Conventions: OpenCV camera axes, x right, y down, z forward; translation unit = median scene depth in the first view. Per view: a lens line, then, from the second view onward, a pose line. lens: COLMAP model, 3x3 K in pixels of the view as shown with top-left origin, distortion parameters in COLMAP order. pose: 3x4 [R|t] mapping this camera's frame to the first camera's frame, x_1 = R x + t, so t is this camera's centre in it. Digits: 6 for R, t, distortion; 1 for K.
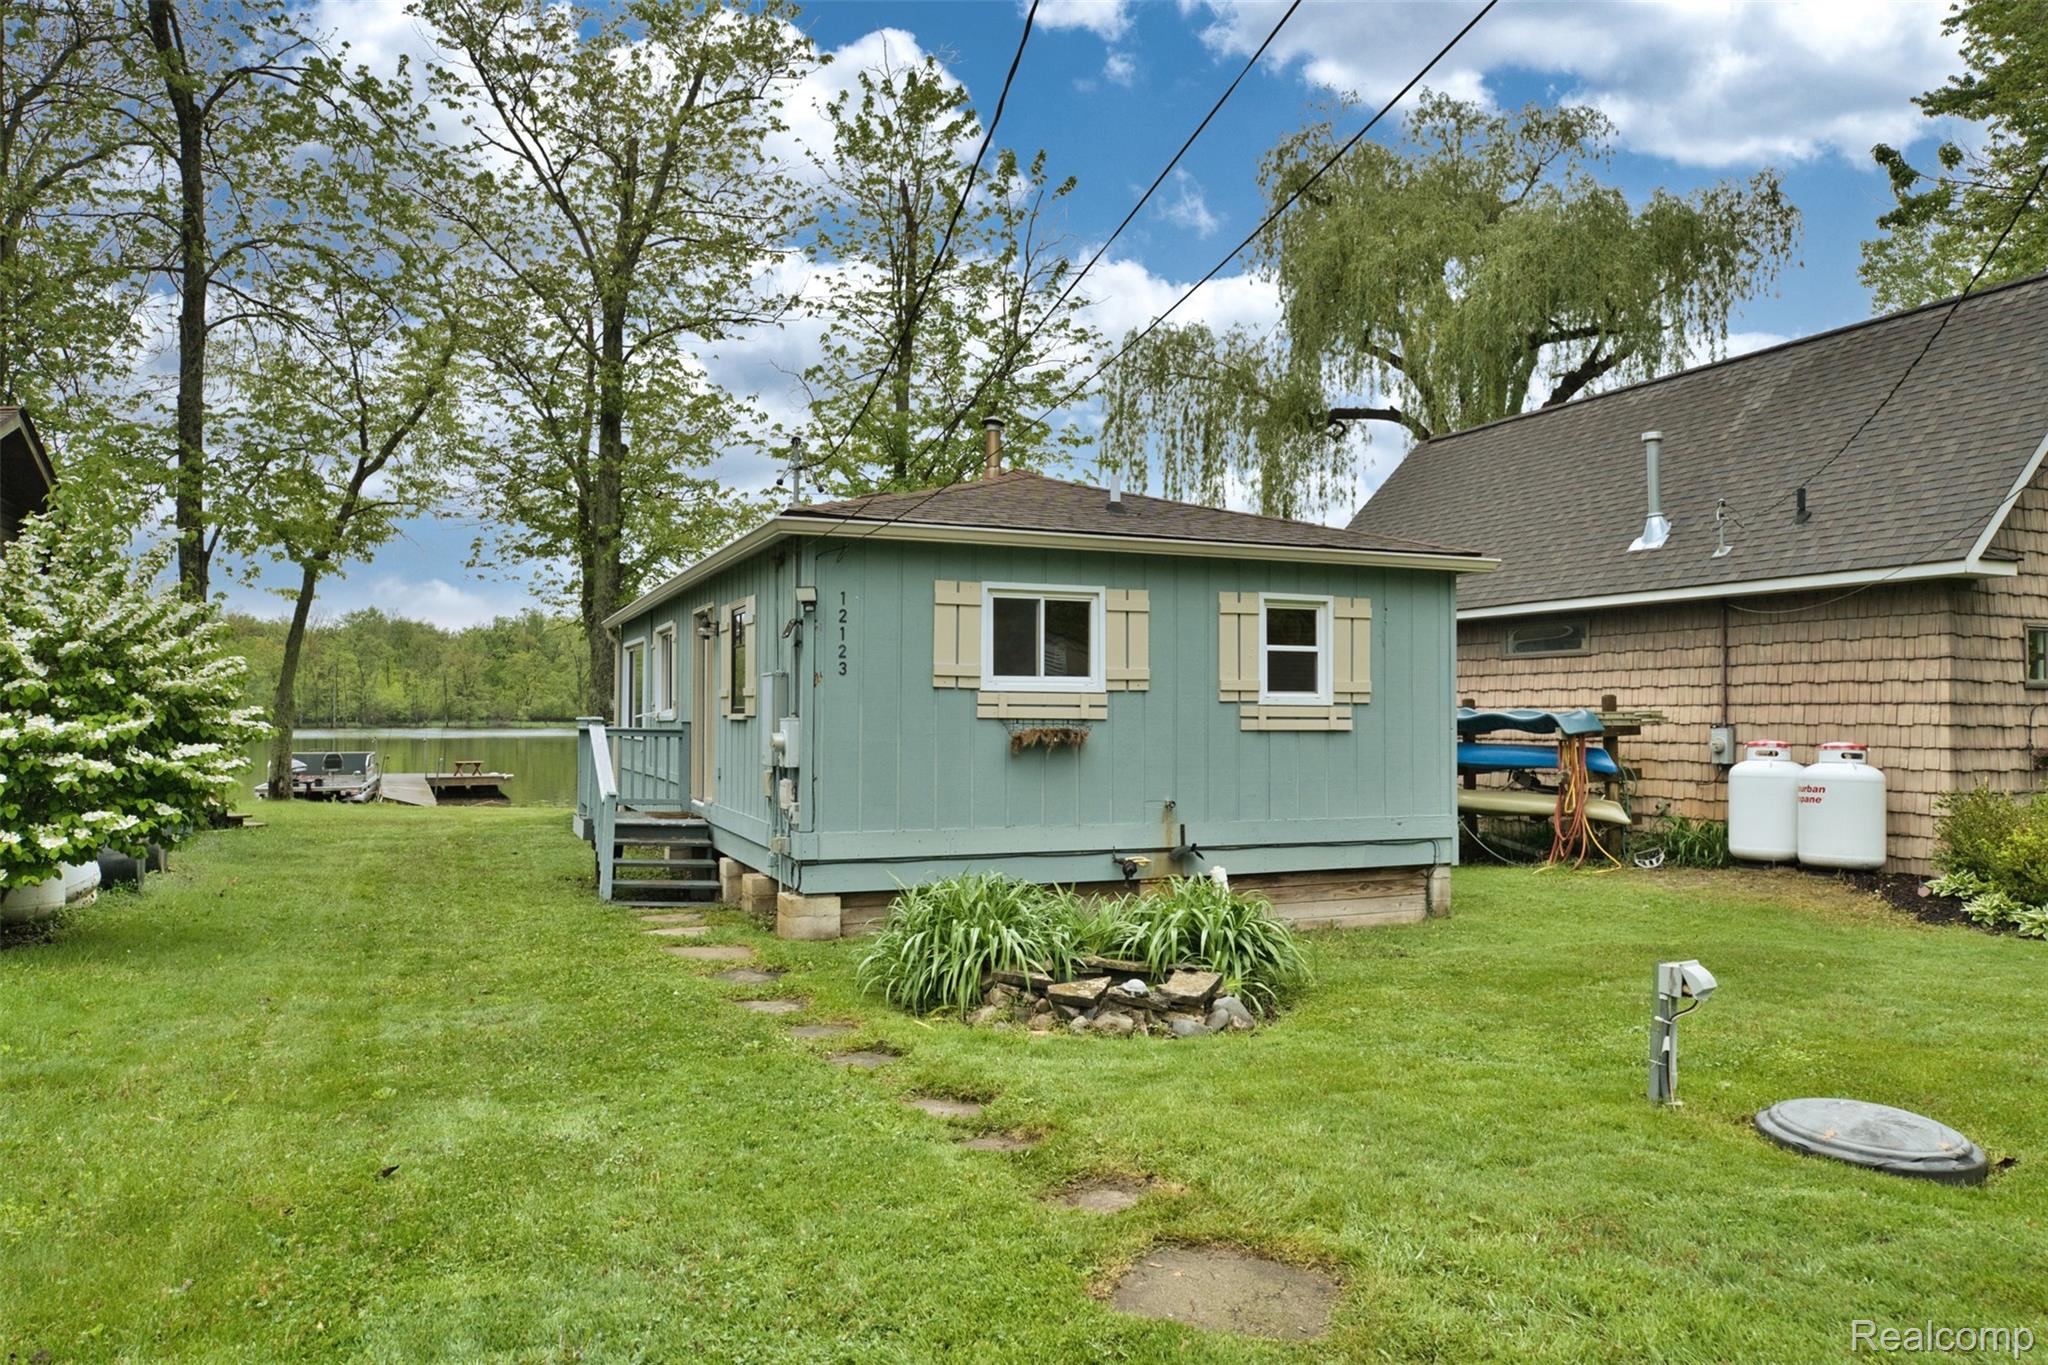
lens RADIAL K [[1275.1, 0, 1024.0], [0, 1275.1, 682.5], [0, 0, 1]] dist [0.007132, 0.000316]
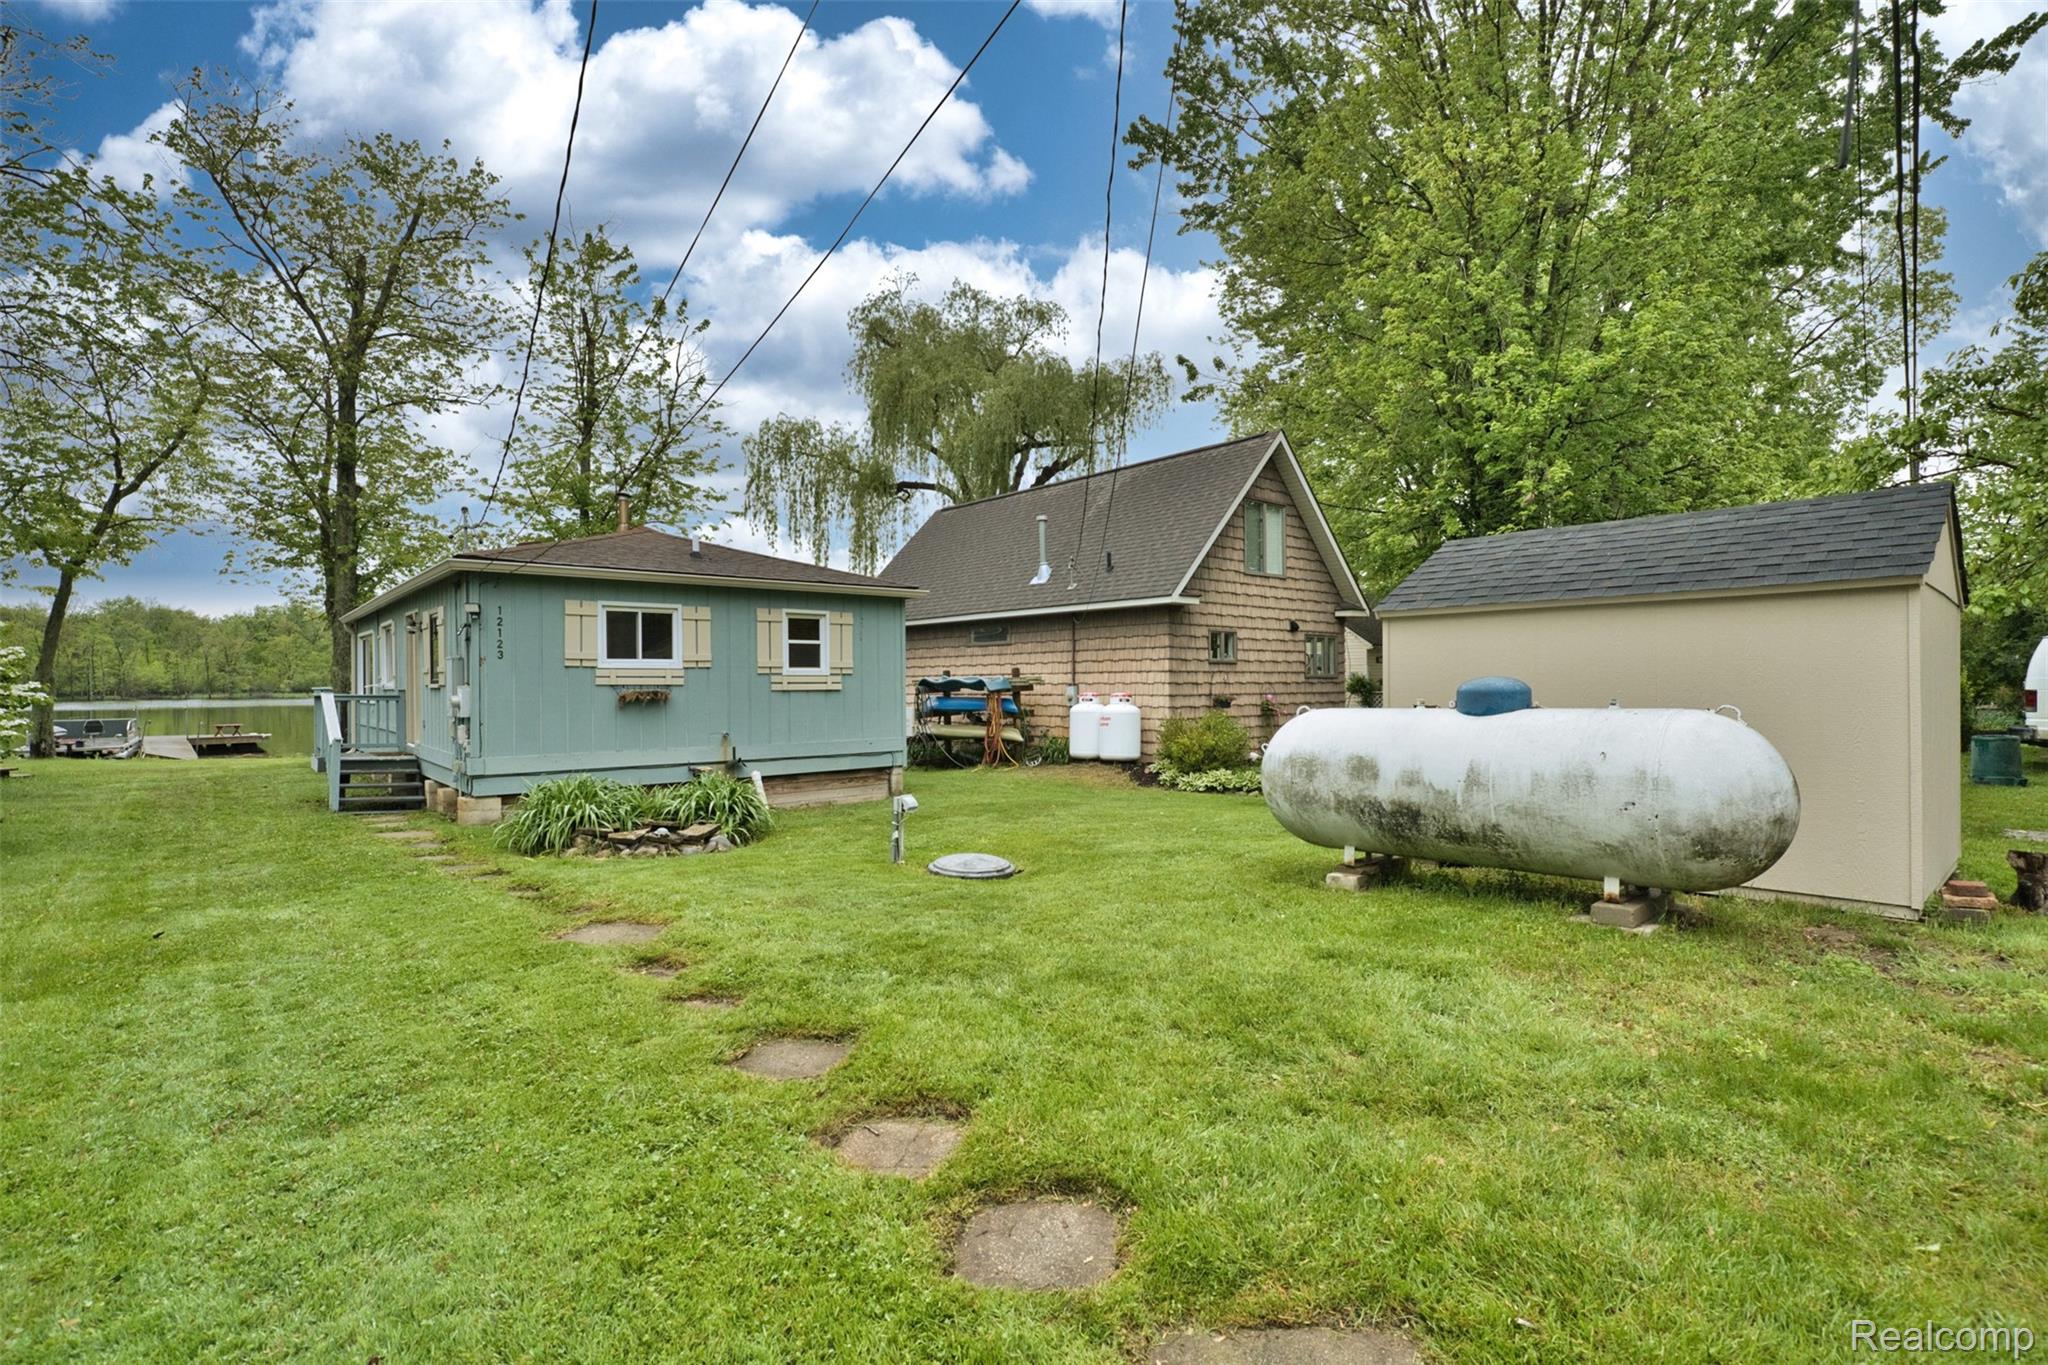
lens RADIAL K [[935.6, 0, 1024.0], [0, 935.6, 682.5], [0, 0, 1]] dist [0.008660, -0.000258]
pose [[0.958999, -0.010312, 0.283222, 0.079460], [0.002910, 0.999643, 0.026544, -0.002861], [-0.283394, -0.024631, 0.958687, -0.160849]]
